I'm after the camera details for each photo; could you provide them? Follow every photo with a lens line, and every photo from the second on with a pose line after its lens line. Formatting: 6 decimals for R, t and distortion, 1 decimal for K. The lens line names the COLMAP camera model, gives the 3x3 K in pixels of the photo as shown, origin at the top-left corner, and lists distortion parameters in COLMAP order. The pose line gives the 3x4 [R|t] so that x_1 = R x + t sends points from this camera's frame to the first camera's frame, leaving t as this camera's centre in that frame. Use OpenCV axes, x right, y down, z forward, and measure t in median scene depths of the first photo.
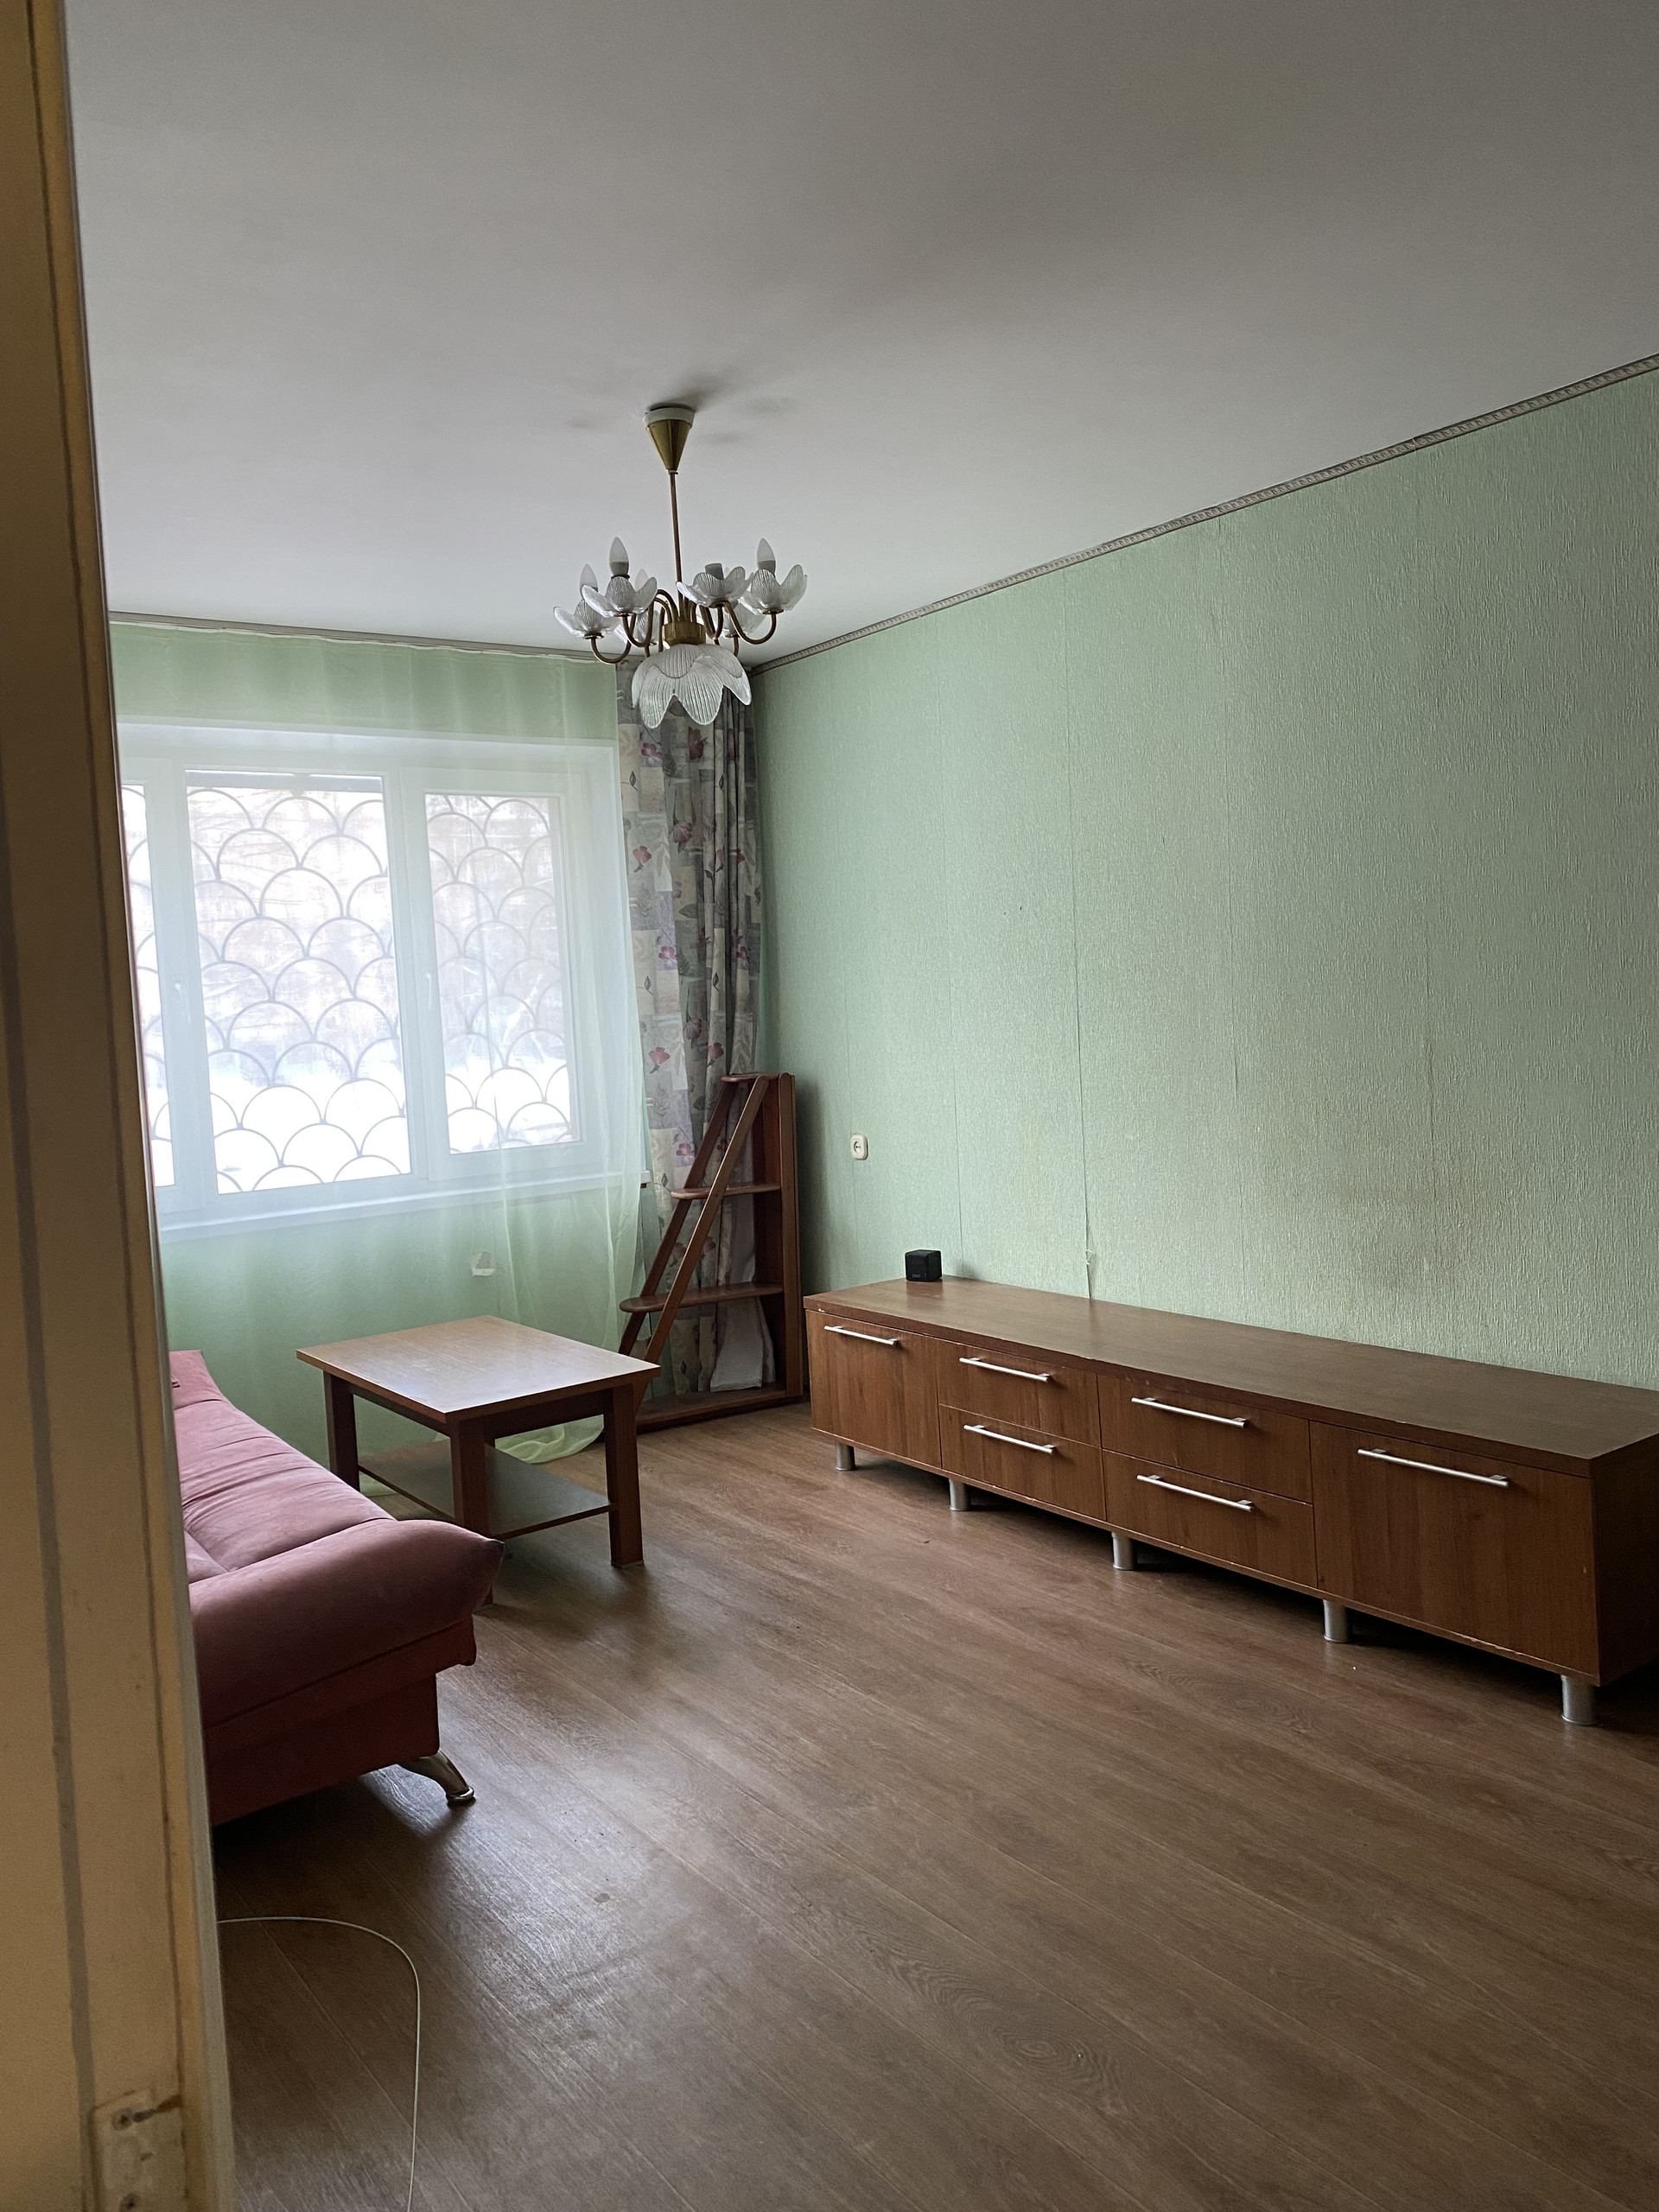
lens RADIAL K [[1662.0, 0, 829.5], [0, 1662.0, 1106.0], [0, 0, 1]] dist [0.001337, 0.000496]
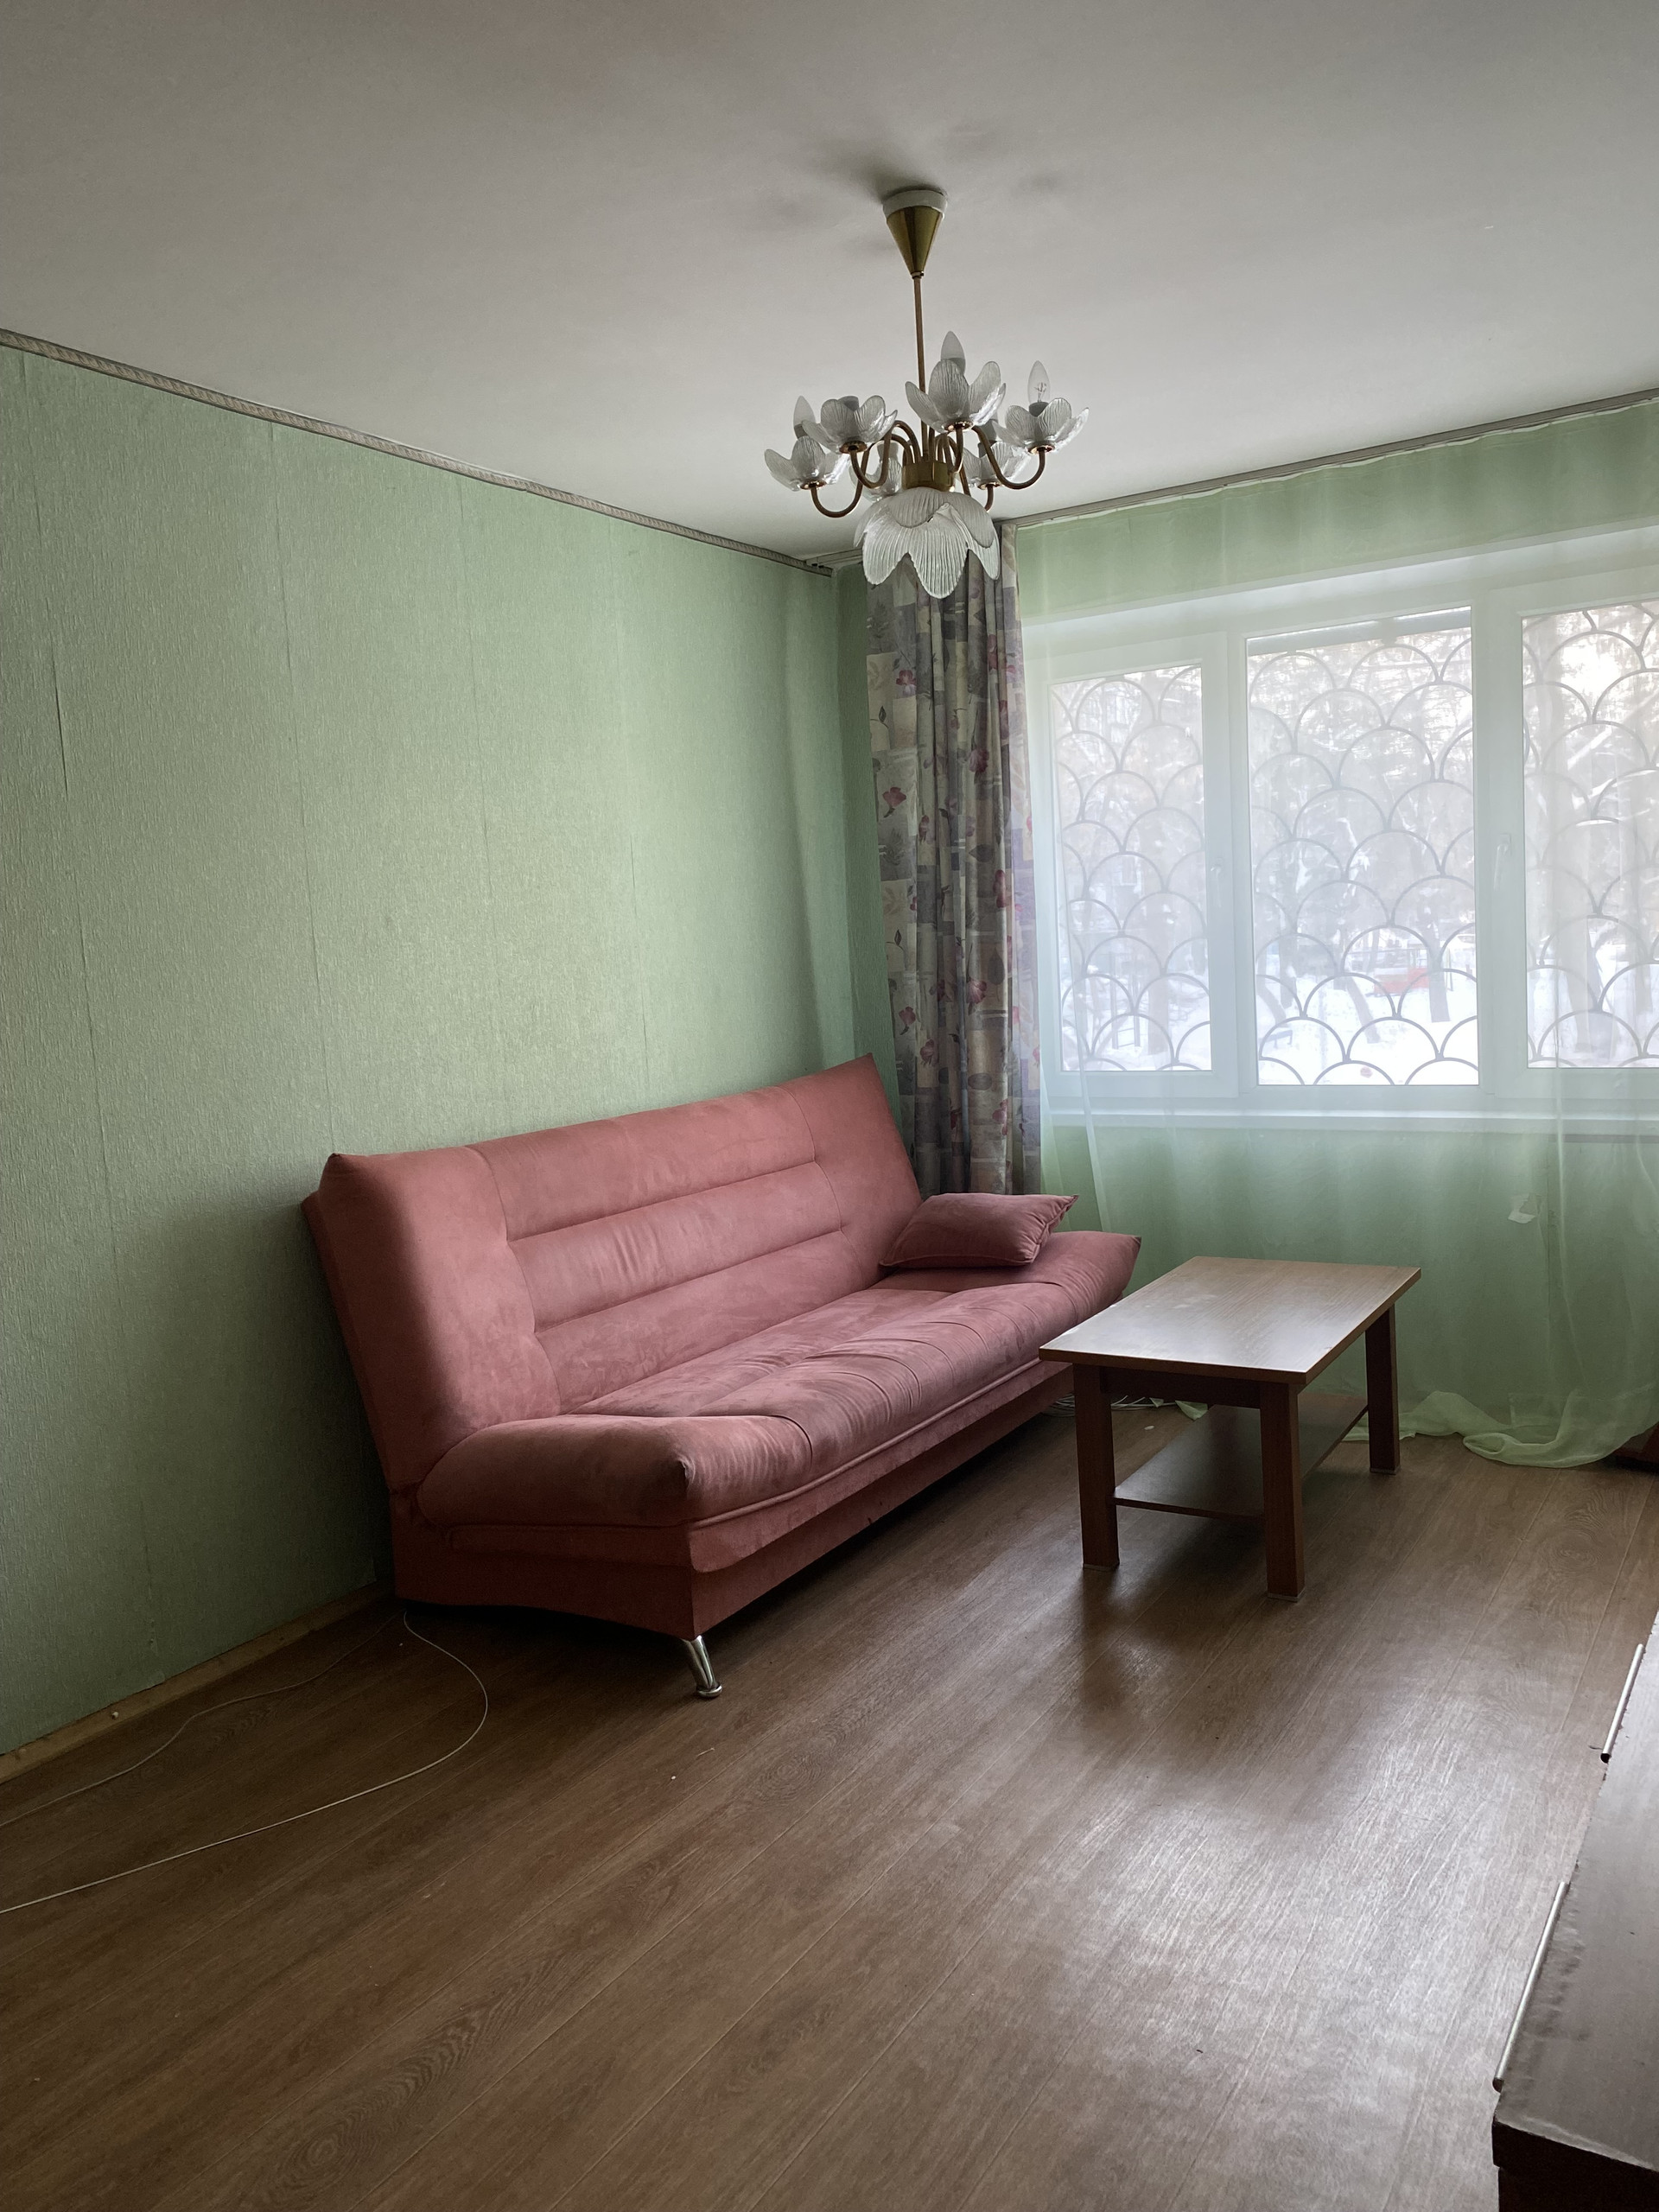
lens RADIAL K [[1662.0, 0, 829.5], [0, 1662.0, 1106.0], [0, 0, 1]] dist [0.001337, 0.000496]
pose [[0.361390, 0.133946, -0.922744, 0.454998], [-0.029419, 0.990773, 0.132300, -0.056499], [0.931951, -0.020665, 0.361996, 0.433884]]
